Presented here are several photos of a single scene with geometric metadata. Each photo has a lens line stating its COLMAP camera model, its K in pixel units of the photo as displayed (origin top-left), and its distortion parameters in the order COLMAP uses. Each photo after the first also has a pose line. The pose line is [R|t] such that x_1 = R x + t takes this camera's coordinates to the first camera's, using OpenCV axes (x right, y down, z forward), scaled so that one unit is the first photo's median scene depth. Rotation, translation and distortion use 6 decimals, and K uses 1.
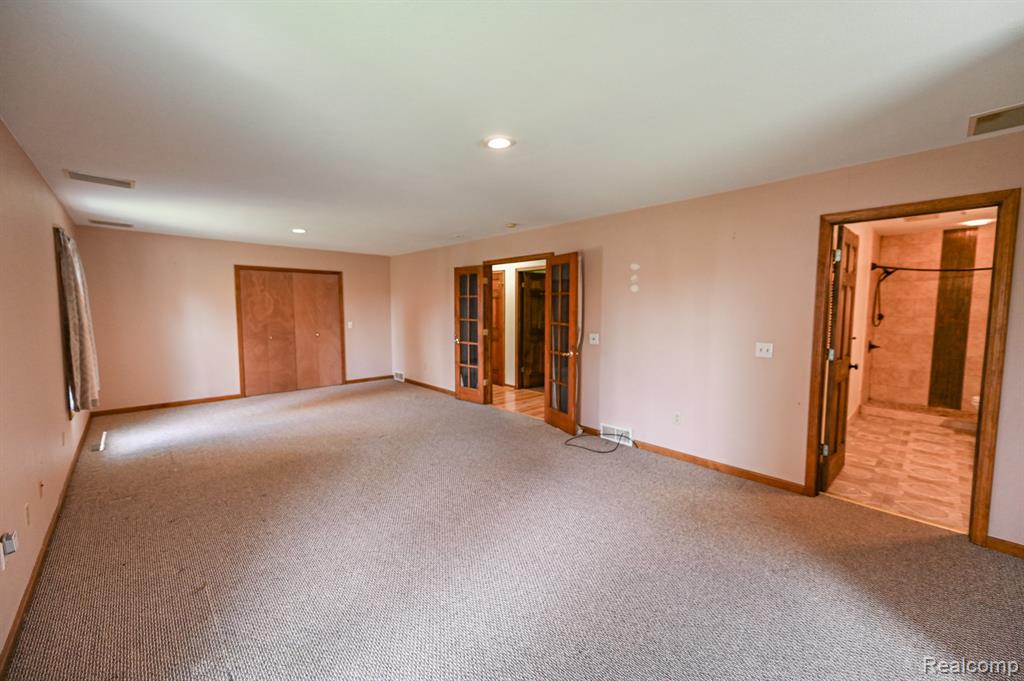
lens RADIAL K [[401.9, 0, 517.3], [0, 401.9, 338.4], [0, 0, 1]] dist [0.015891, 0.000539]
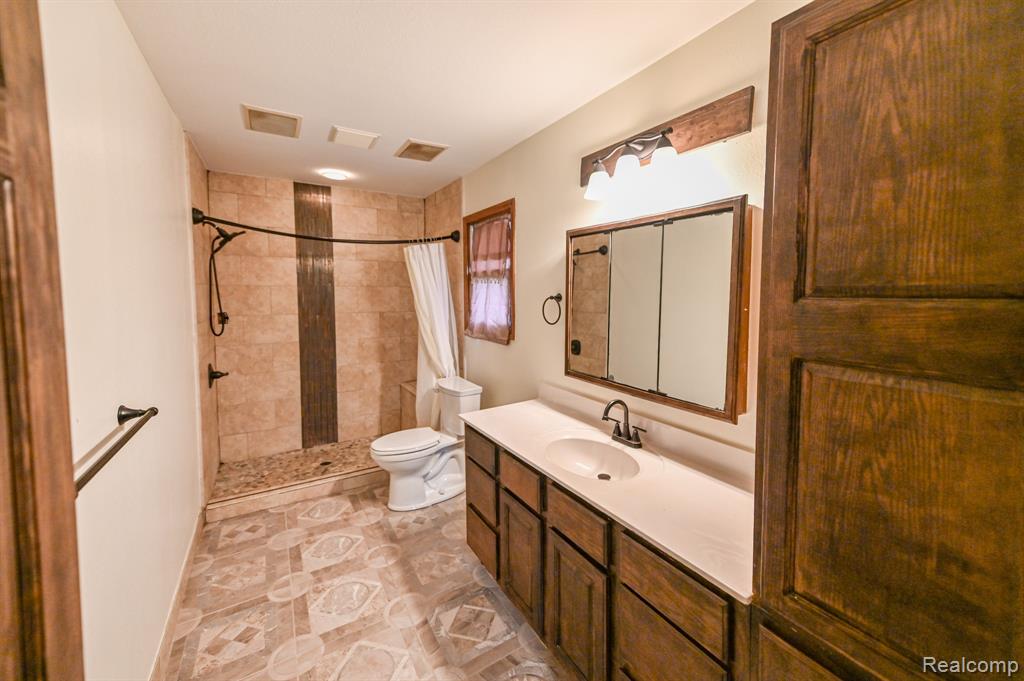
lens RADIAL K [[401.9, 0, 511.6], [0, 401.9, 316.5], [0, 0, 1]] dist [0.015891, 0.000539]
pose [[0.225114, -0.059724, 0.972500, 0.371394], [0.080654, 0.995836, 0.042488, -0.038172], [-0.970988, 0.068872, 0.228994, 0.411297]]
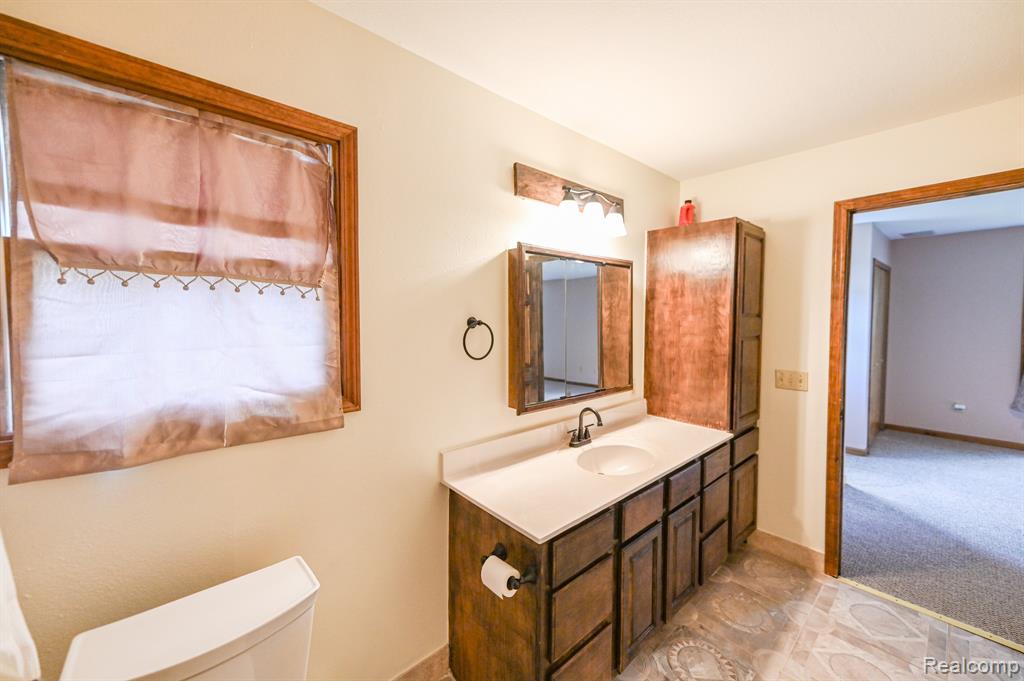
lens RADIAL K [[401.9, 0, 515.3], [0, 401.9, 336.9], [0, 0, 1]] dist [0.015891, 0.000539]
pose [[-0.999514, -0.000108, 0.031182, 0.669821], [0.004056, 0.991047, 0.133453, -0.060836], [-0.030917, 0.133515, -0.990564, 0.691549]]
